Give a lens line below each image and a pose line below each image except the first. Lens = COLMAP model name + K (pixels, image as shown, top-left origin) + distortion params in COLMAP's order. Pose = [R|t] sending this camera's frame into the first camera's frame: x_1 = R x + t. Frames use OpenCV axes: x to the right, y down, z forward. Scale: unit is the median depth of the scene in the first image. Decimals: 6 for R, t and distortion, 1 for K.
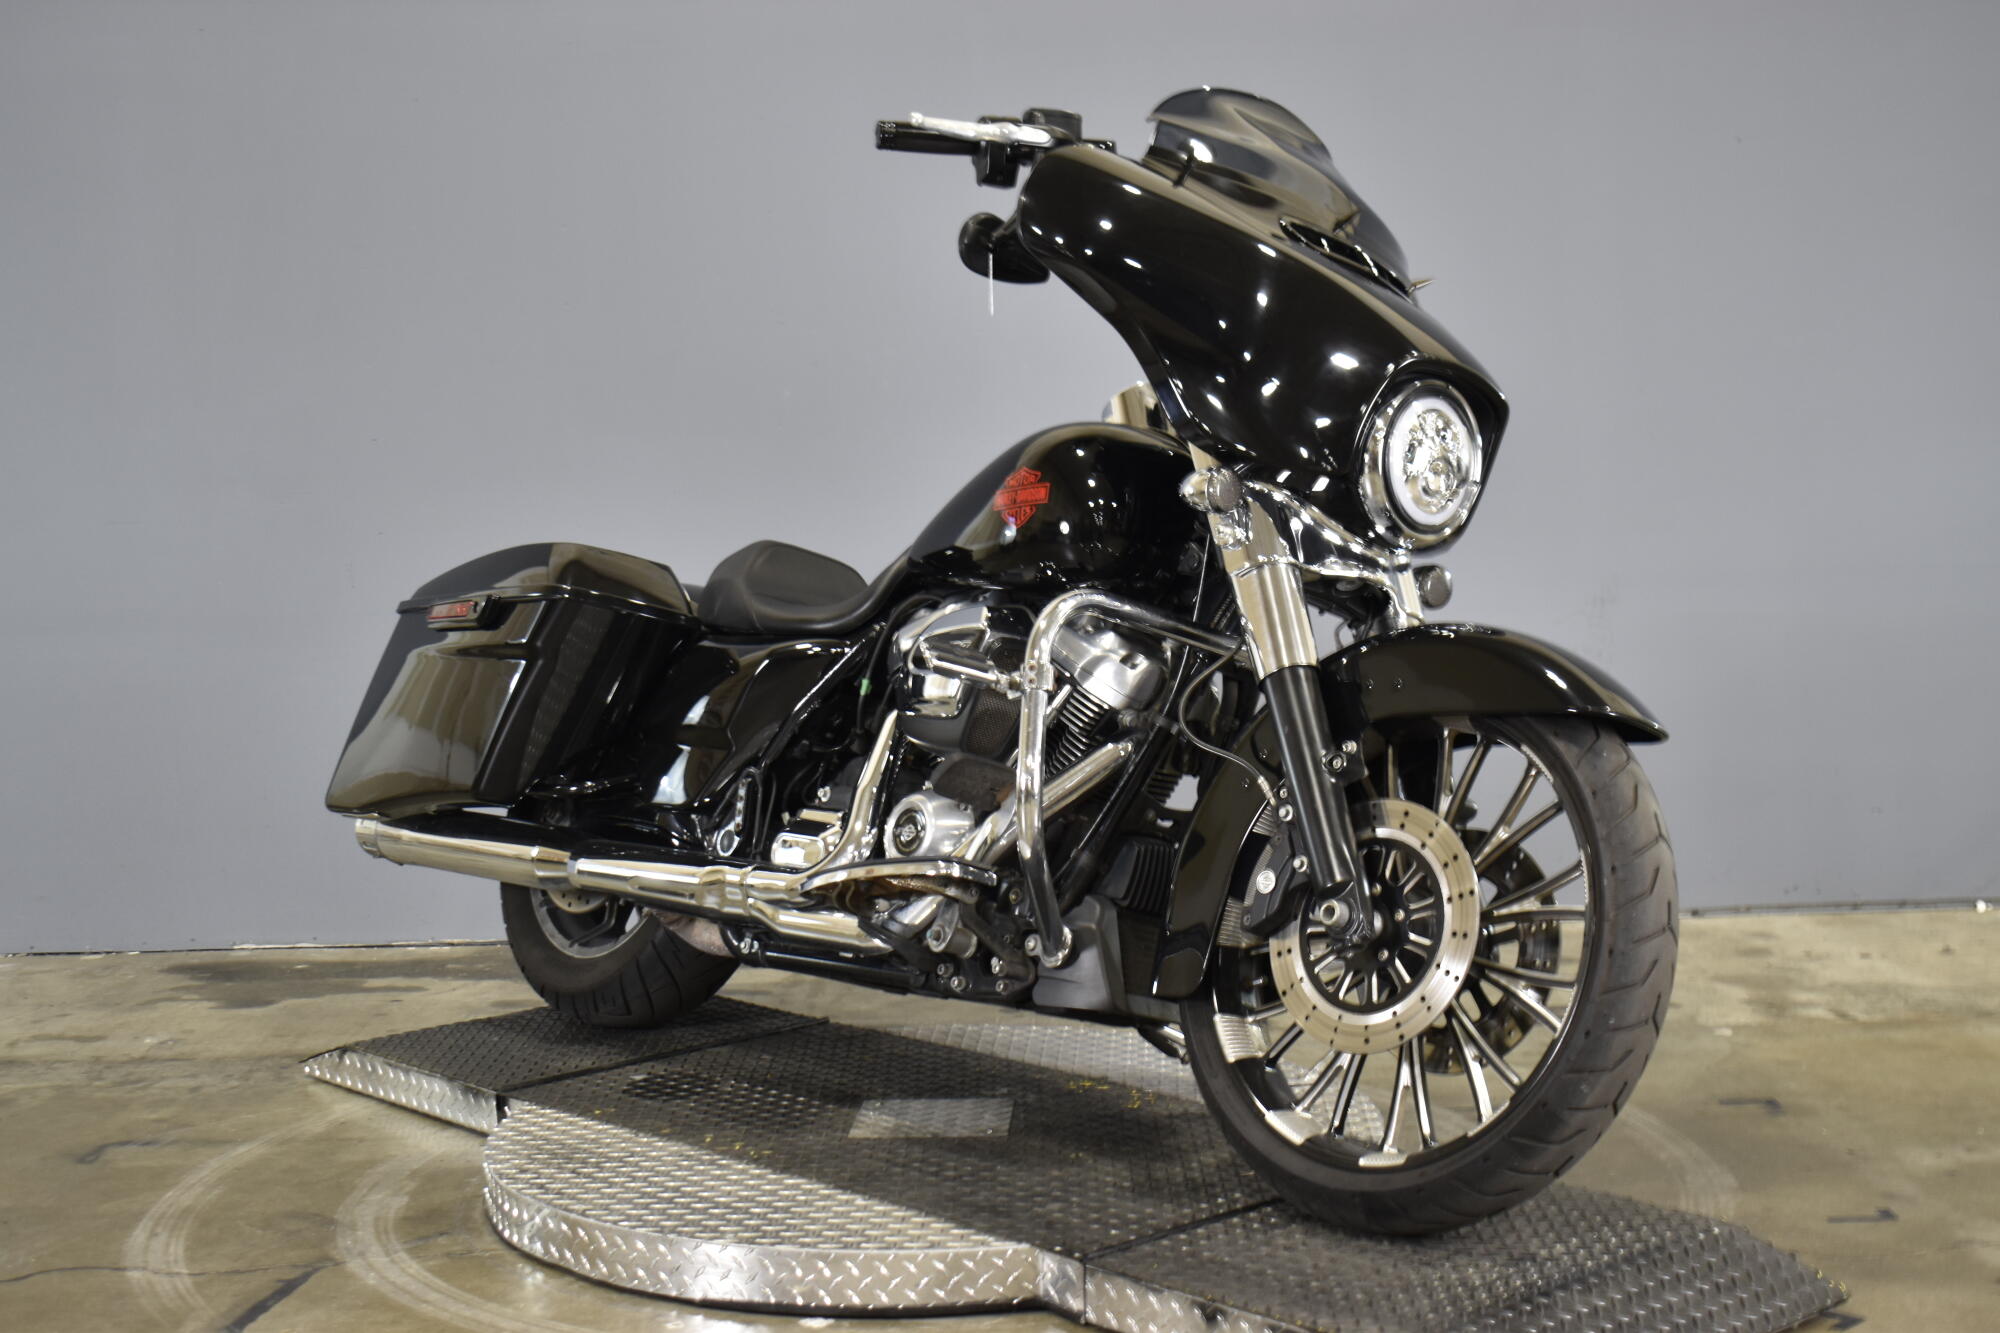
lens RADIAL K [[2854.3, 0, 998.7], [0, 2854.3, 661.6], [0, 0, 1]] dist [-0.039047, 0.000000]
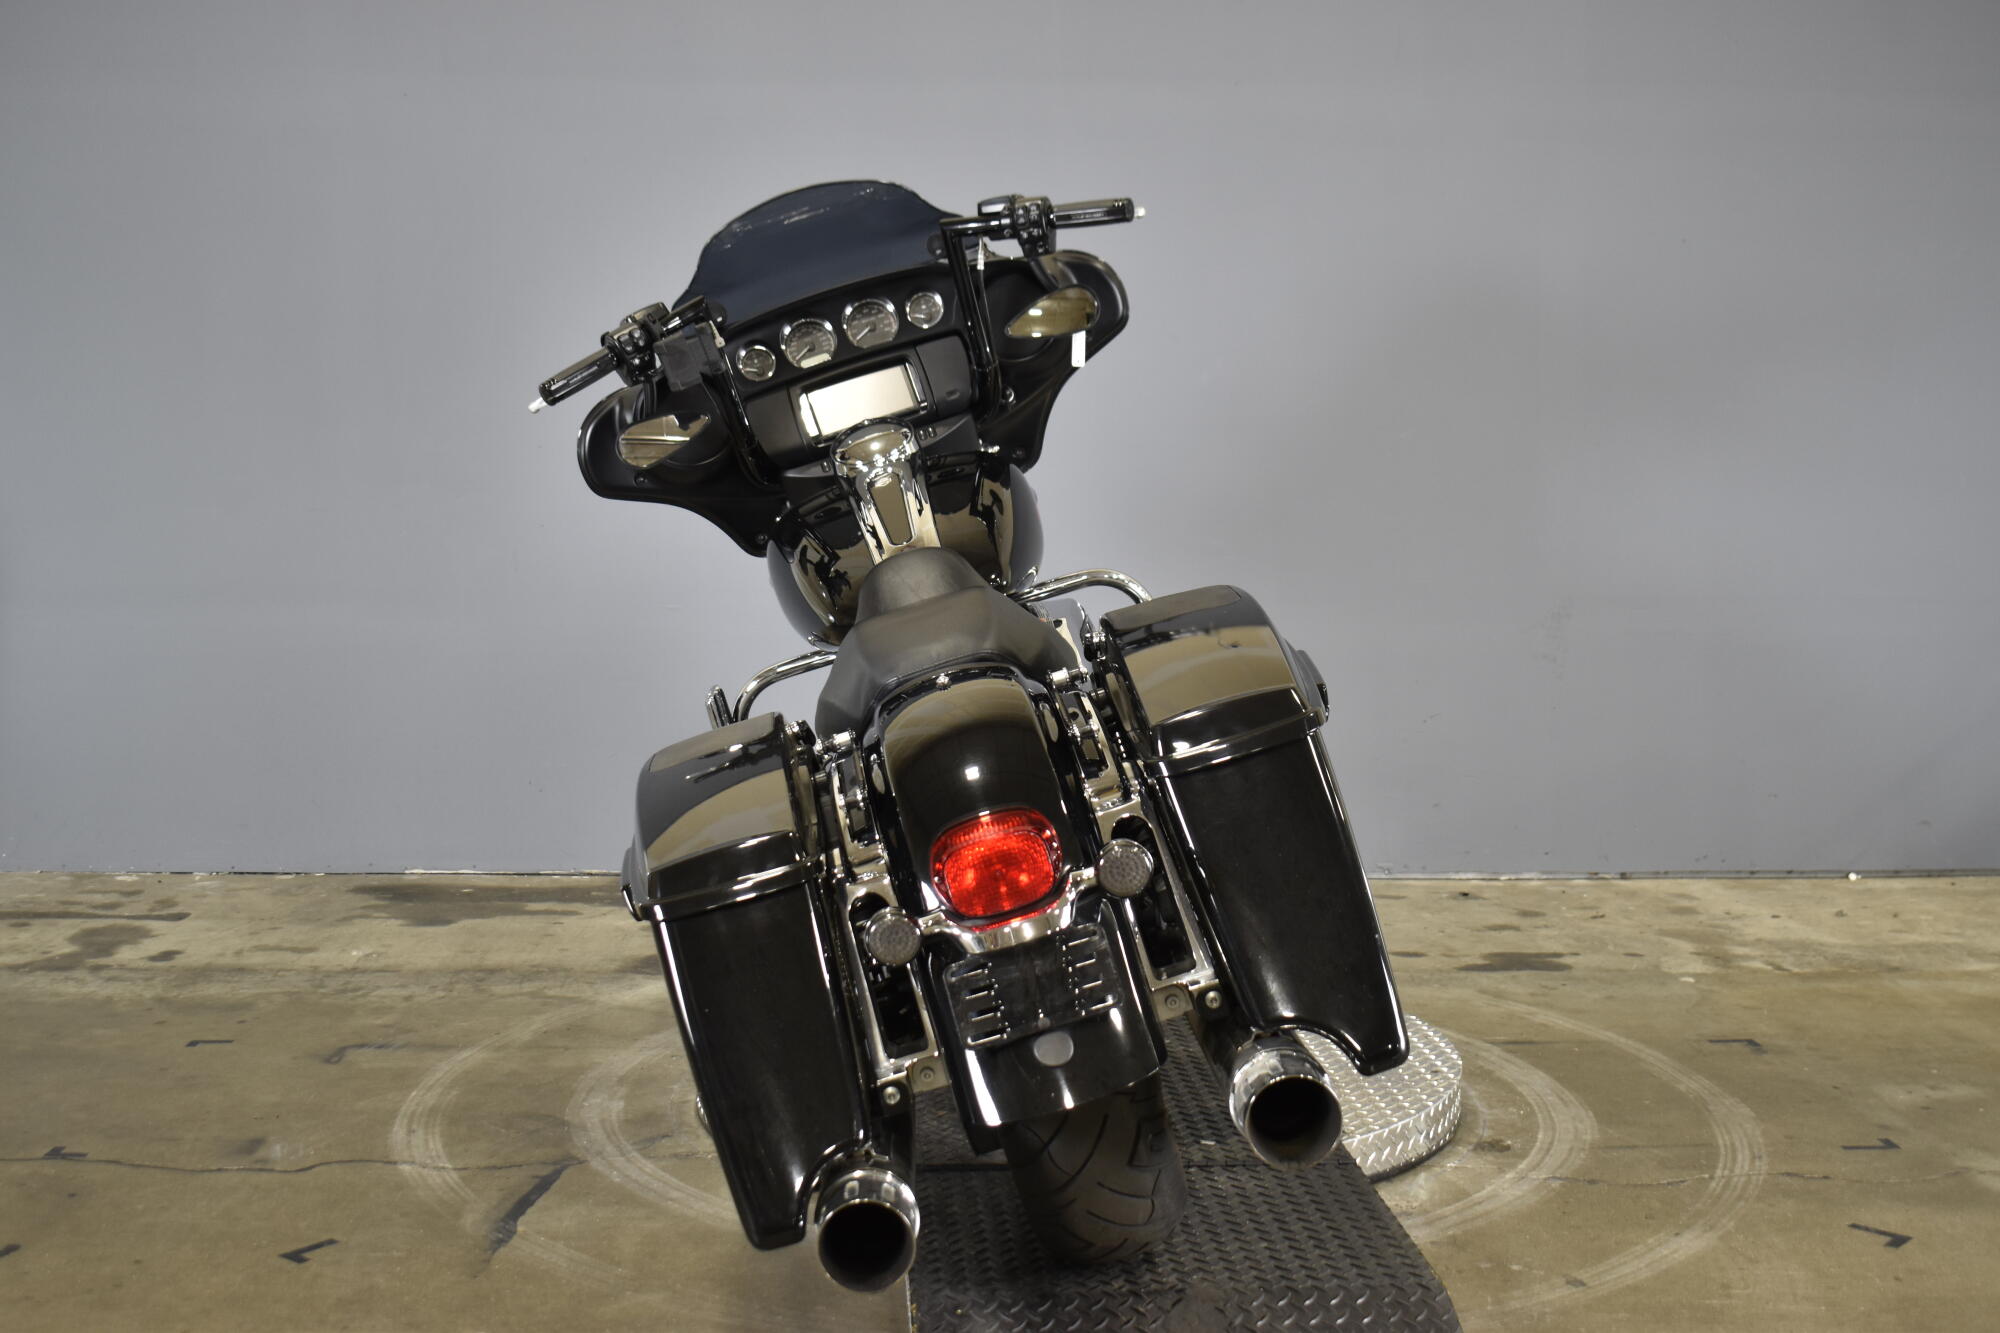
lens RADIAL K [[2284.5, 0, 1003.5], [0, 2284.5, 665.2], [0, 0, 1]] dist [-0.064615, 0.000000]
pose [[0.998271, 0.031412, 0.049676, -0.094150], [-0.031918, 0.999446, 0.009432, -0.003007], [-0.049353, -0.011002, 0.998721, 0.060965]]
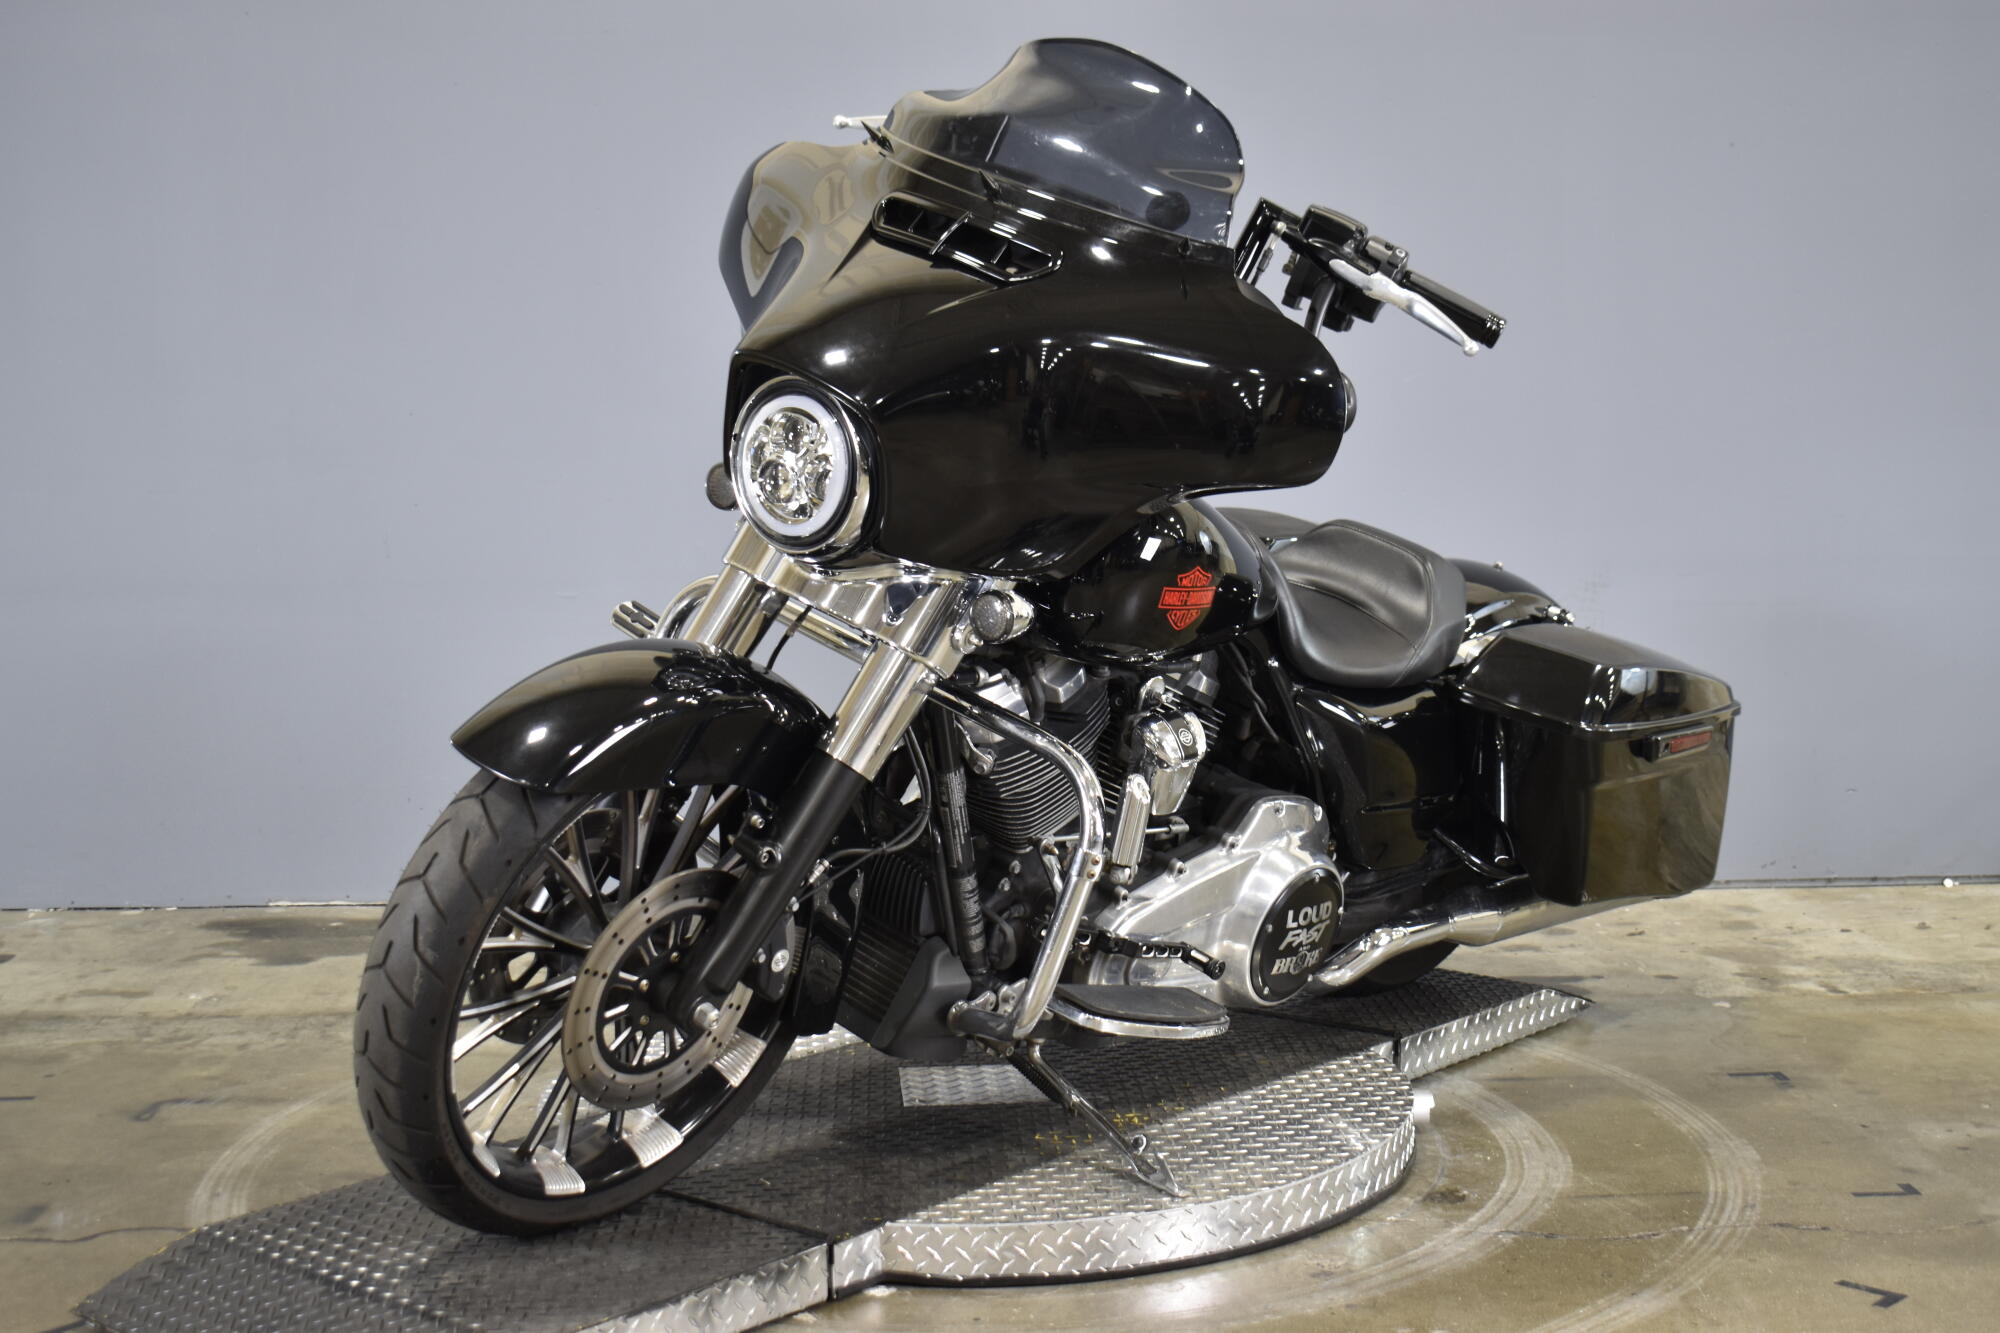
lens RADIAL K [[2680.3, 0, 999.0], [0, 2680.3, 662.4], [0, 0, 1]] dist [-0.049231, 0.000000]
pose [[0.999711, 0.012450, 0.020572, -0.033351], [-0.012711, 0.999839, 0.012632, -0.003935], [-0.020412, -0.012890, 0.999709, 0.036471]]
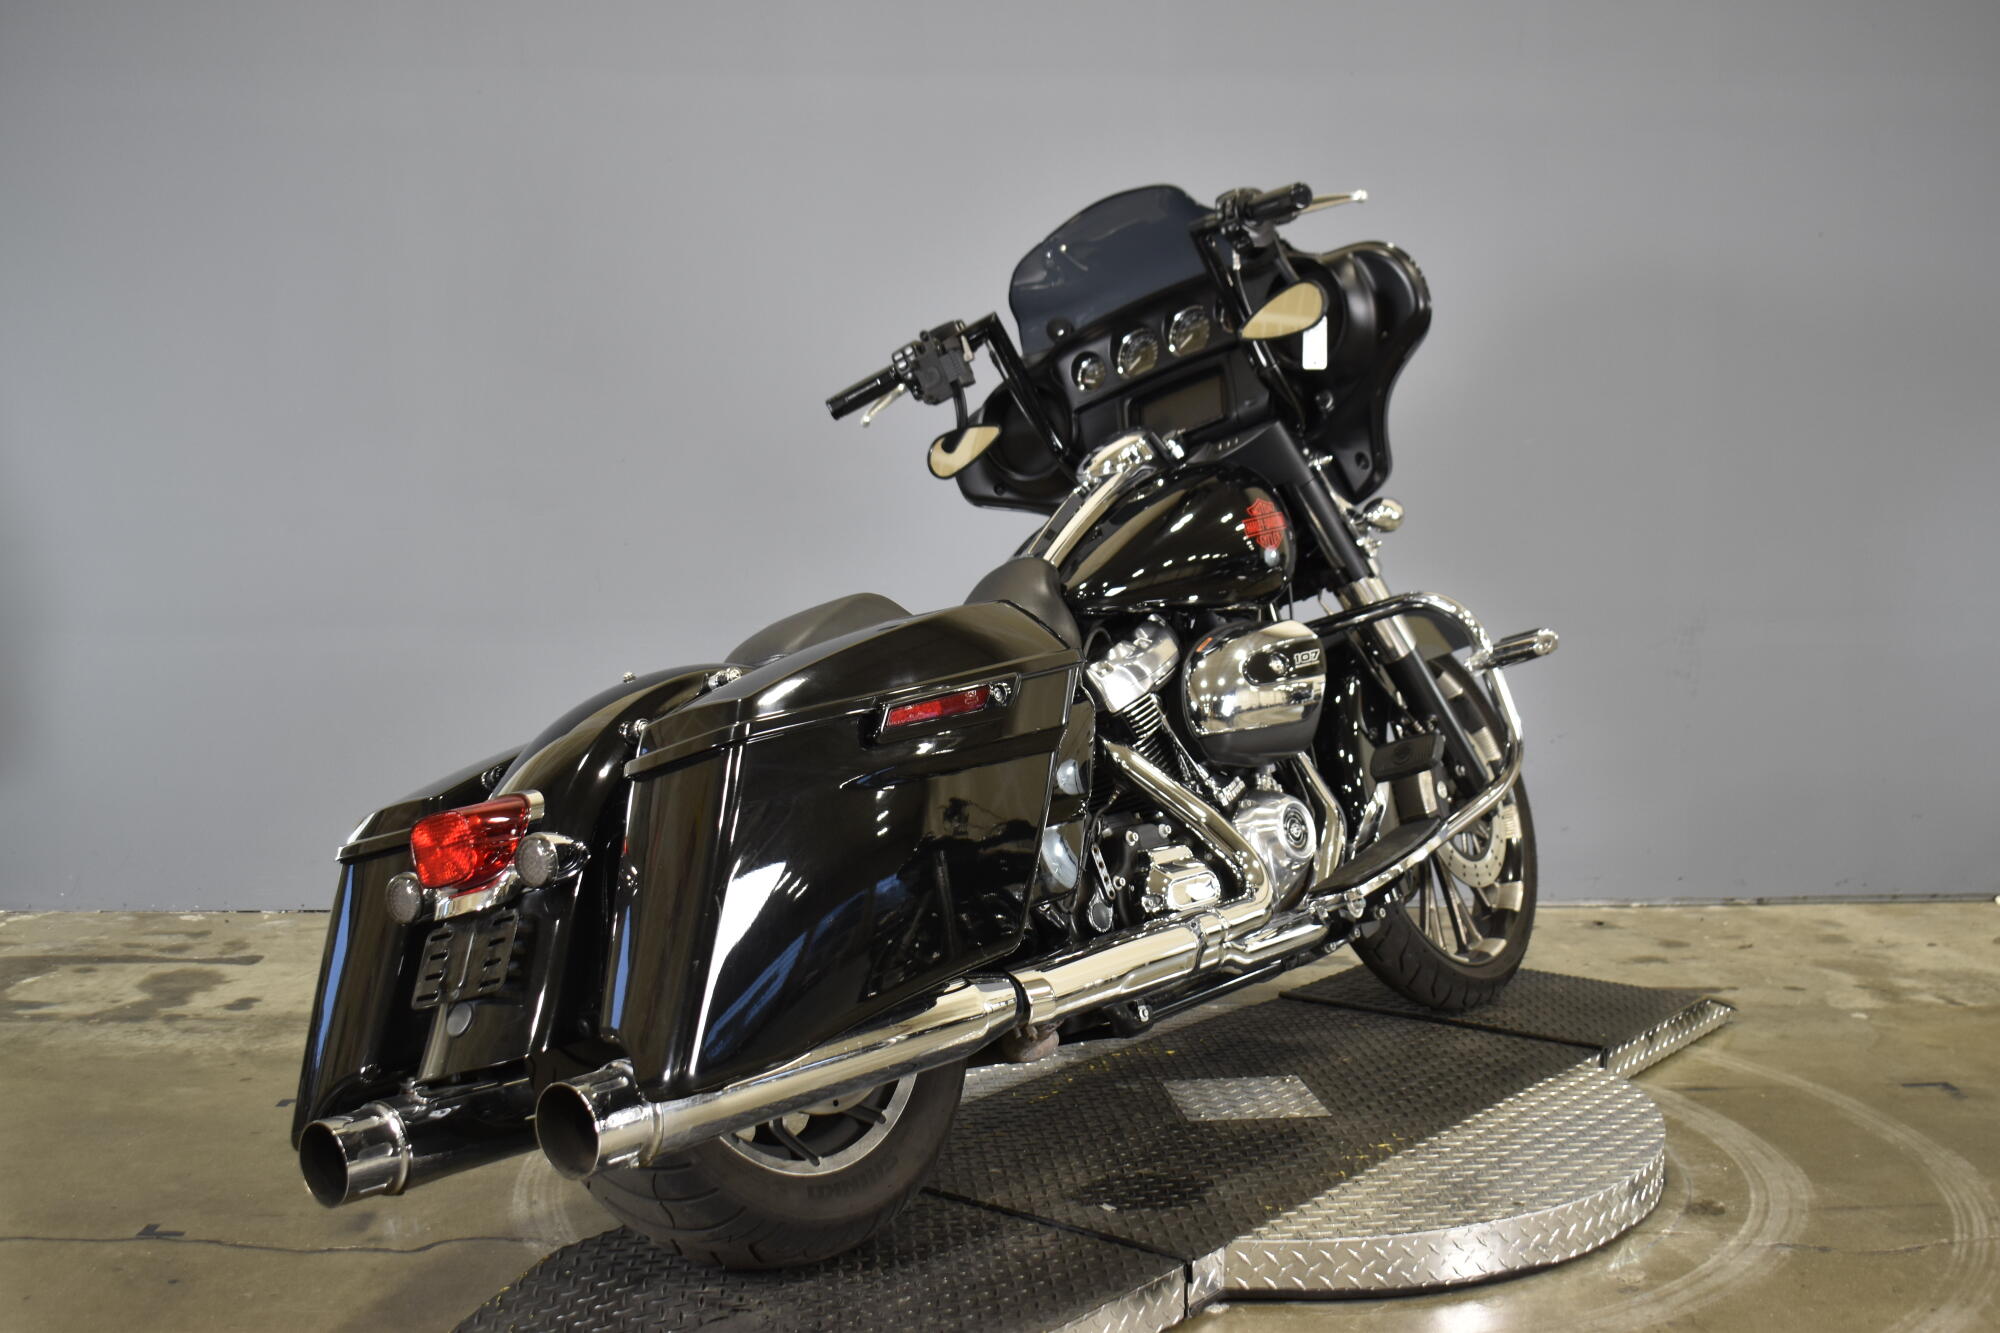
lens RADIAL K [[2284.5, 0, 1002.7], [0, 2284.5, 667.0], [0, 0, 1]] dist [-0.064615, 0.000000]
pose [[0.998794, 0.023359, 0.043175, -0.140479], [-0.023606, 0.999708, 0.005217, -0.006172], [-0.043041, -0.006230, 0.999054, 0.124665]]
